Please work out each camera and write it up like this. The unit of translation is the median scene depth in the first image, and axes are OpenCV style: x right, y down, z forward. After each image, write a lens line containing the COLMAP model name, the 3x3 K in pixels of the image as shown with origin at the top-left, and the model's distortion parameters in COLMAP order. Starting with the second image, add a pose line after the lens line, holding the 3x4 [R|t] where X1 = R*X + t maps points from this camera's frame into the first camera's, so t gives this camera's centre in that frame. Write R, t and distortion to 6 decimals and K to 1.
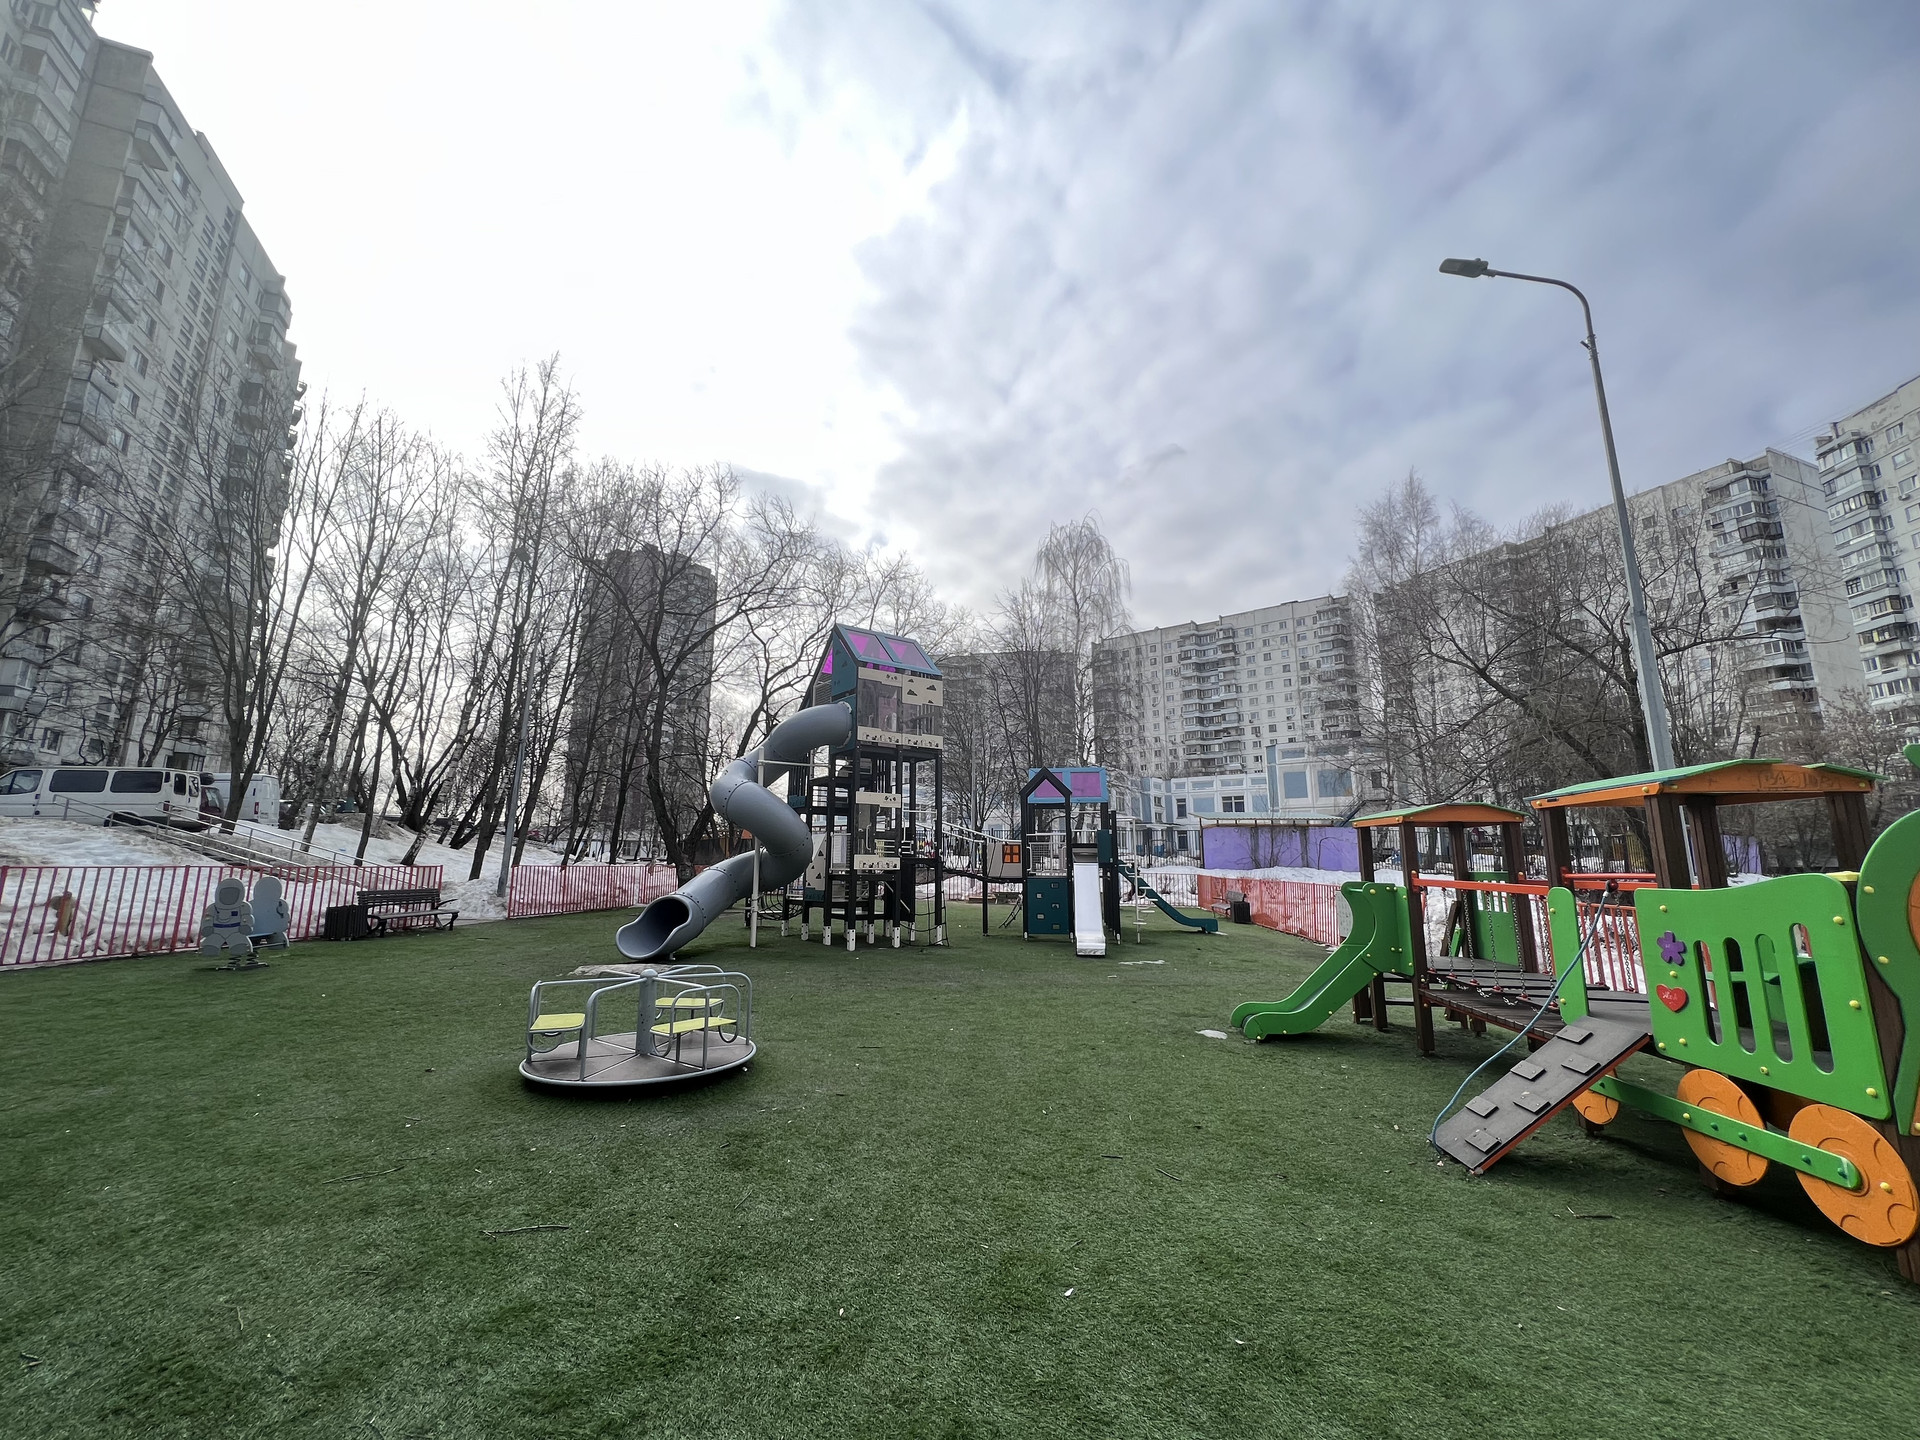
lens RADIAL K [[769.6, 0, 960.0], [0, 769.6, 720.0], [0, 0, 1]] dist [-0.000614, -0.000074]
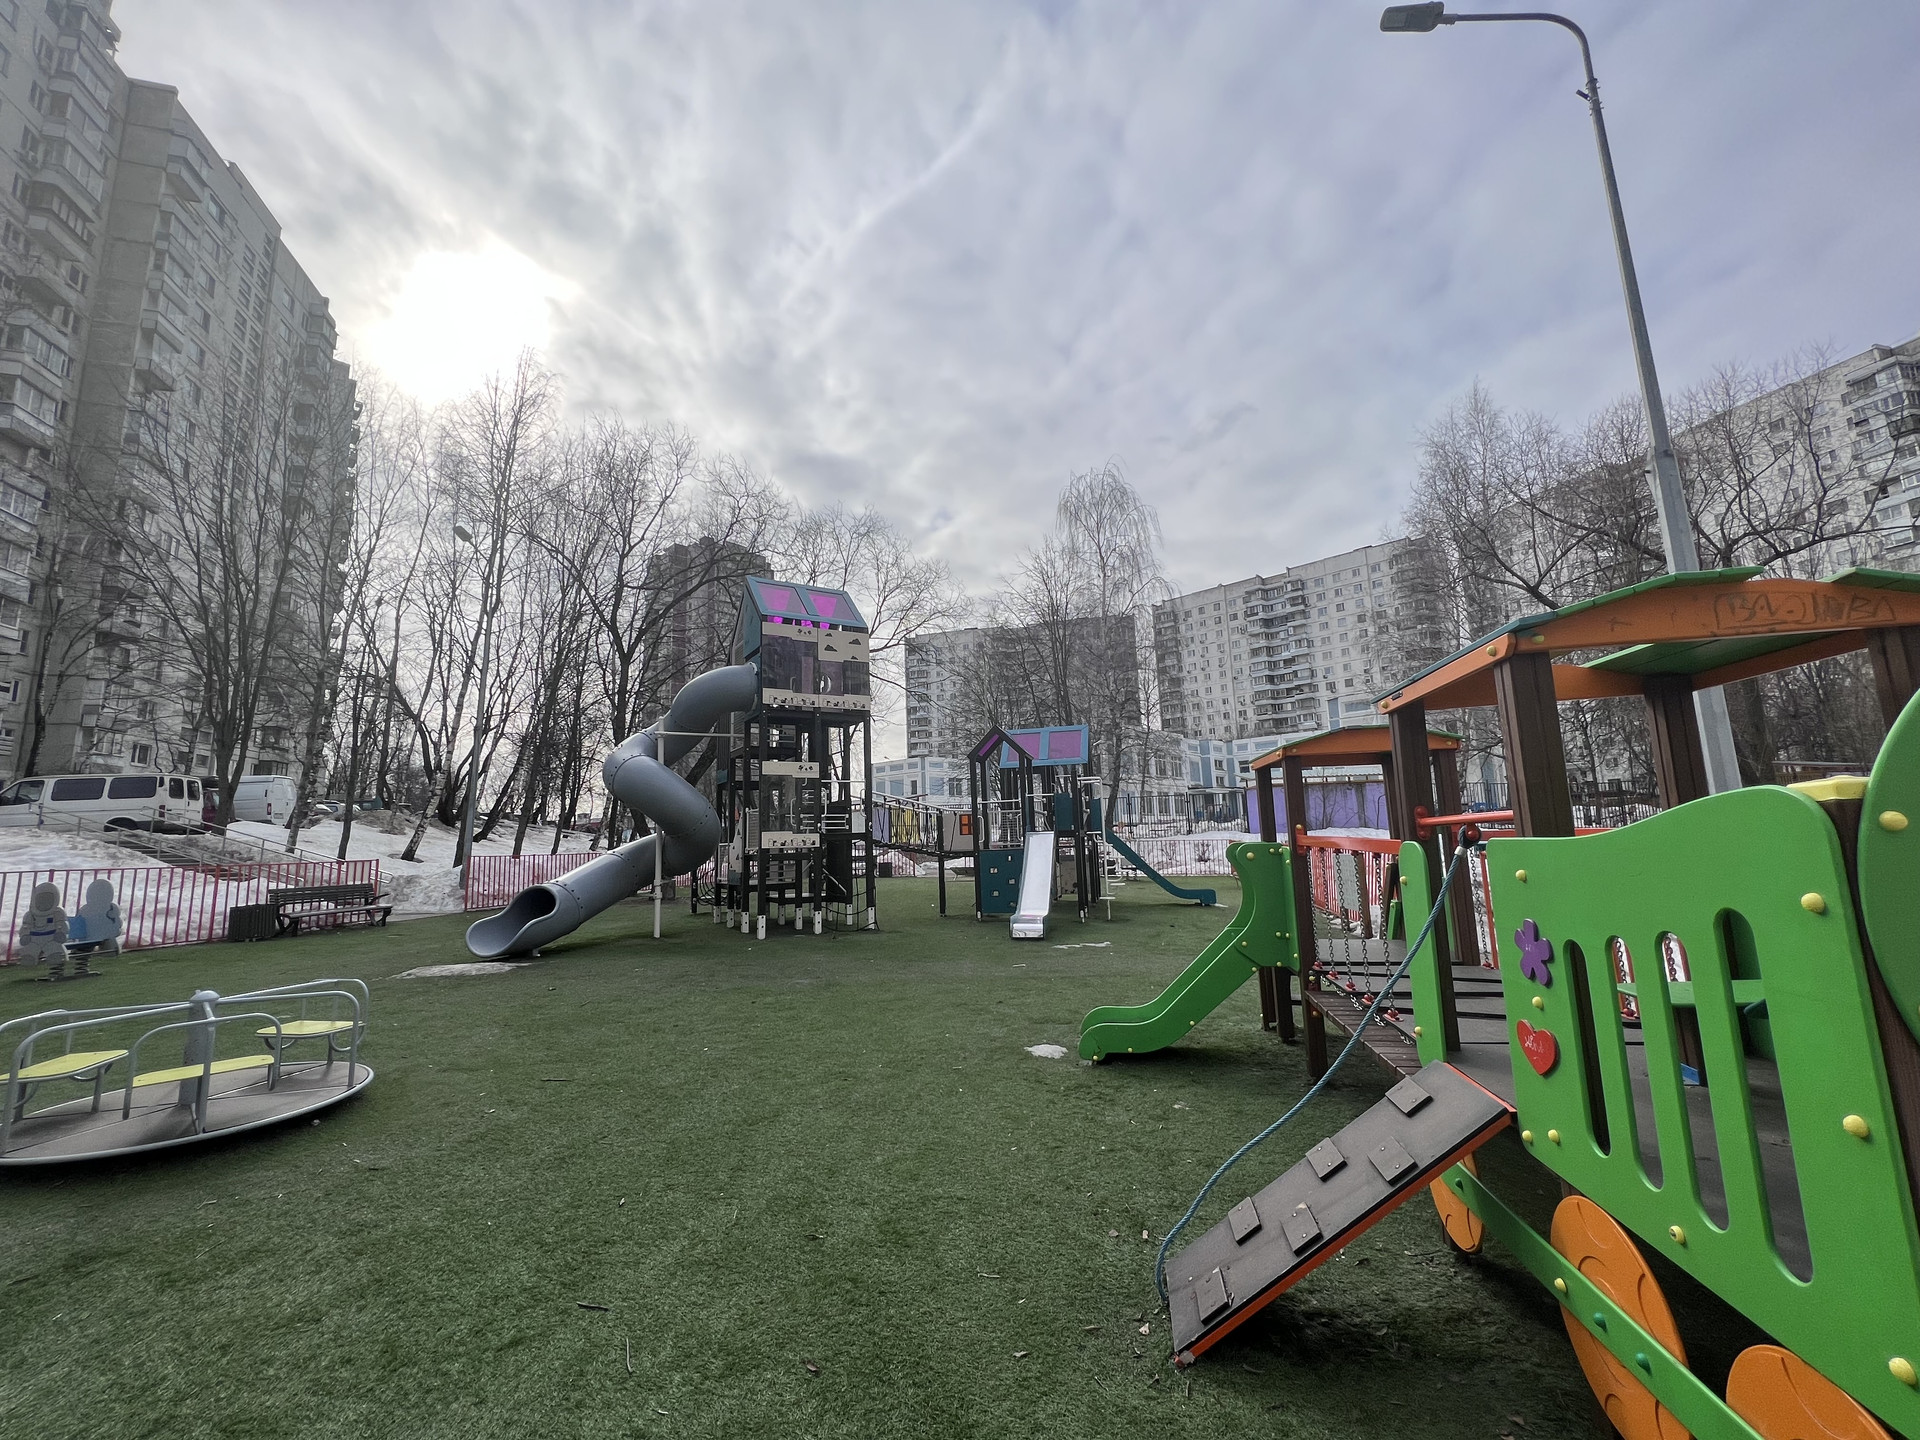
lens RADIAL K [[769.6, 0, 960.0], [0, 769.6, 720.0], [0, 0, 1]] dist [-0.000614, -0.000074]
pose [[0.994274, -0.051413, -0.093678, 0.054343], [0.054346, 0.998100, 0.029034, 0.009669], [0.092007, -0.033959, 0.995179, 0.041656]]
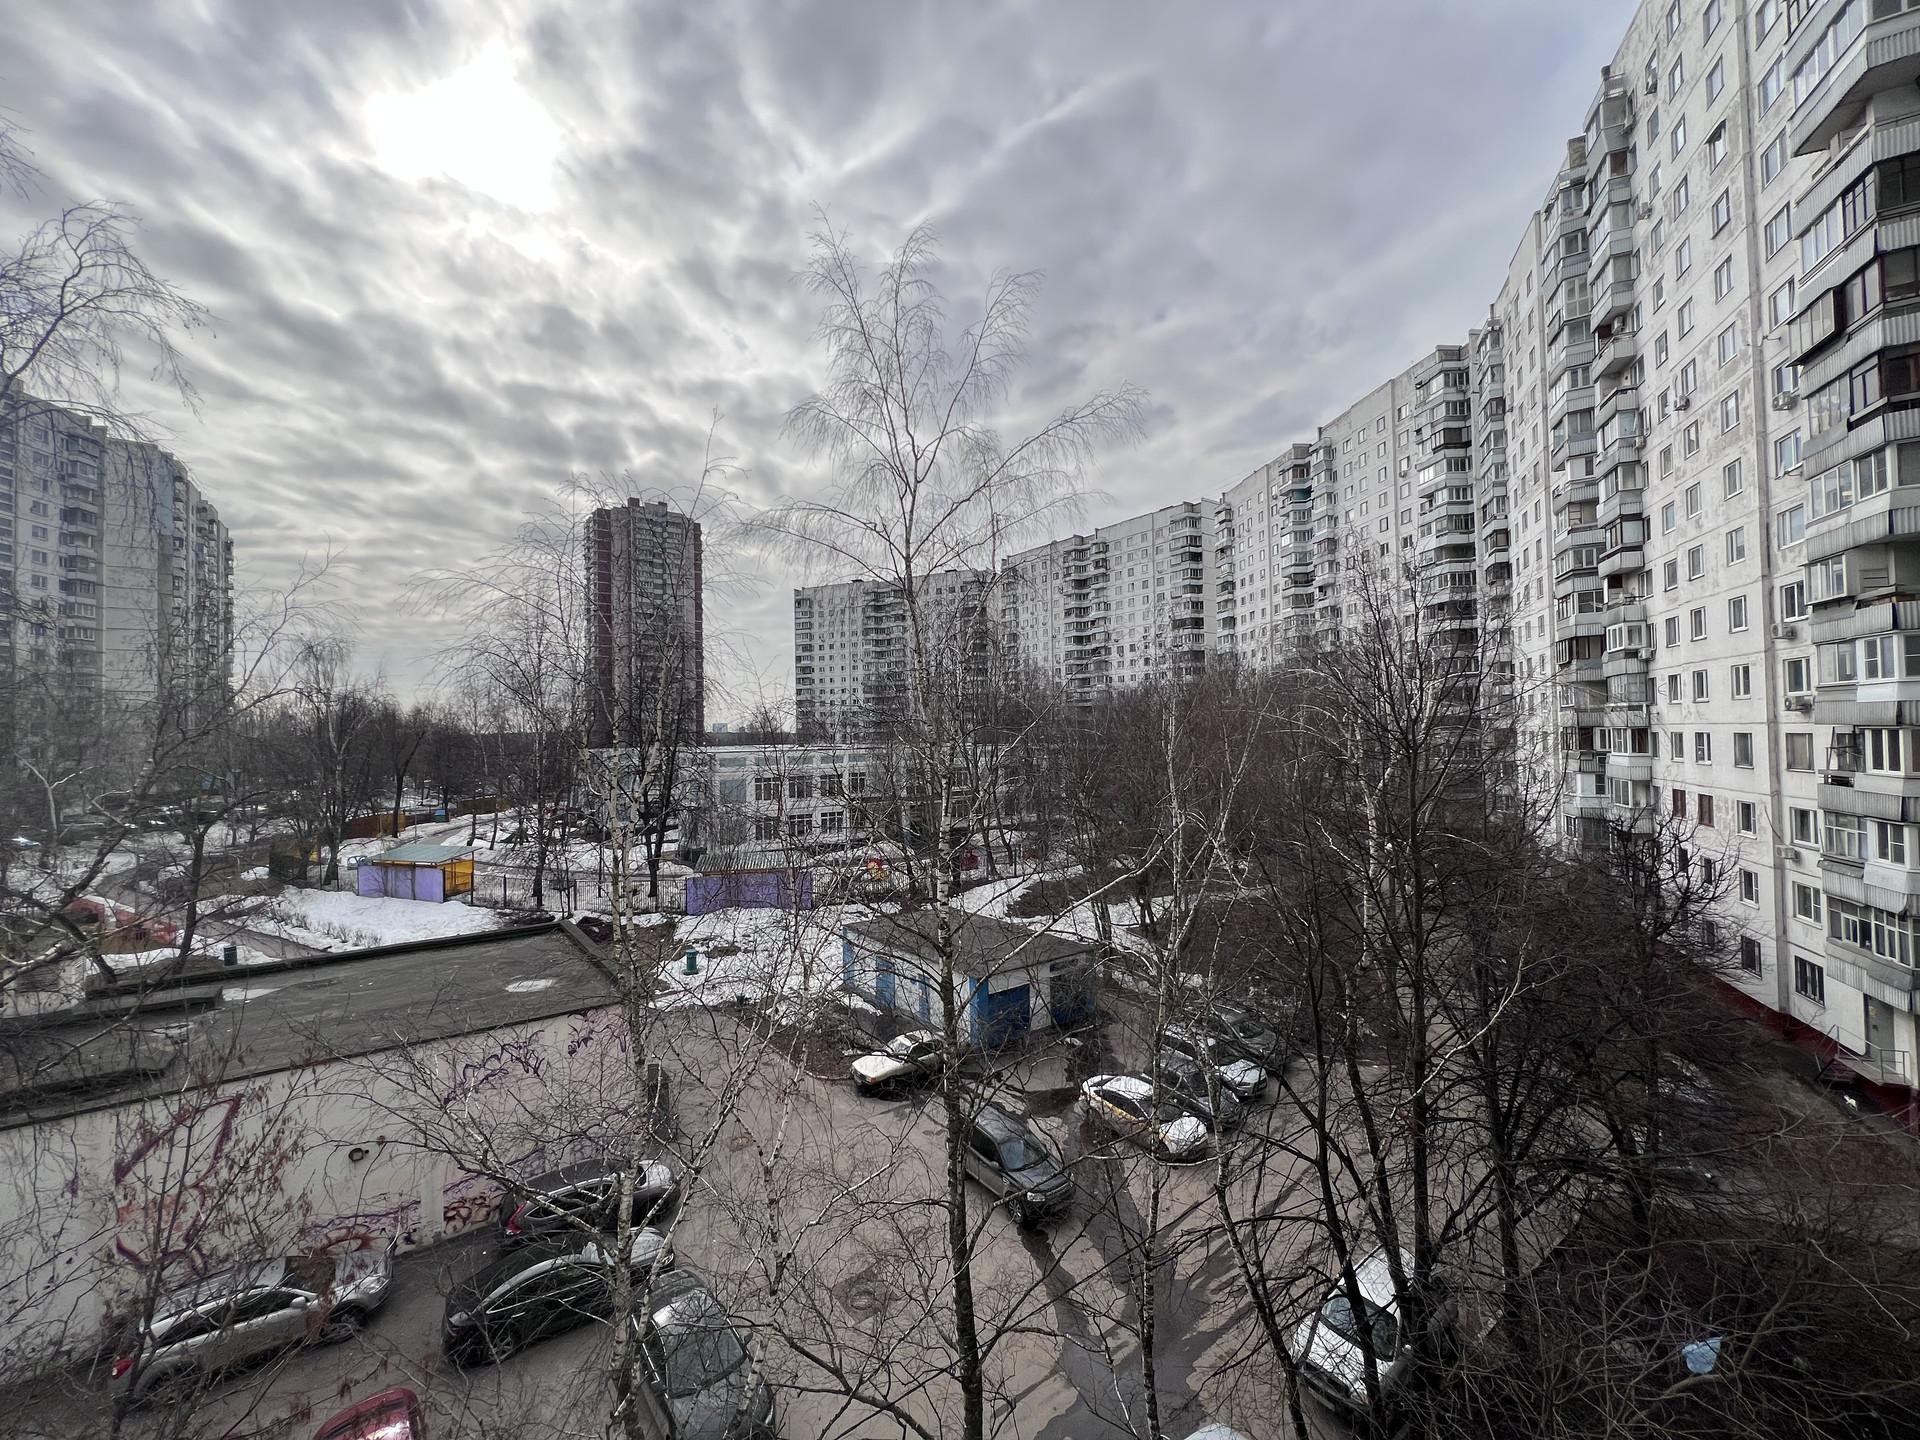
lens RADIAL K [[769.6, 0, 960.0], [0, 769.6, 720.0], [0, 0, 1]] dist [-0.000614, -0.000074]
pose [[0.963253, -0.024963, -0.267432, 1.444777], [0.069576, 0.984877, 0.158671, -0.219199], [0.259427, -0.171447, 0.950423, 0.011678]]
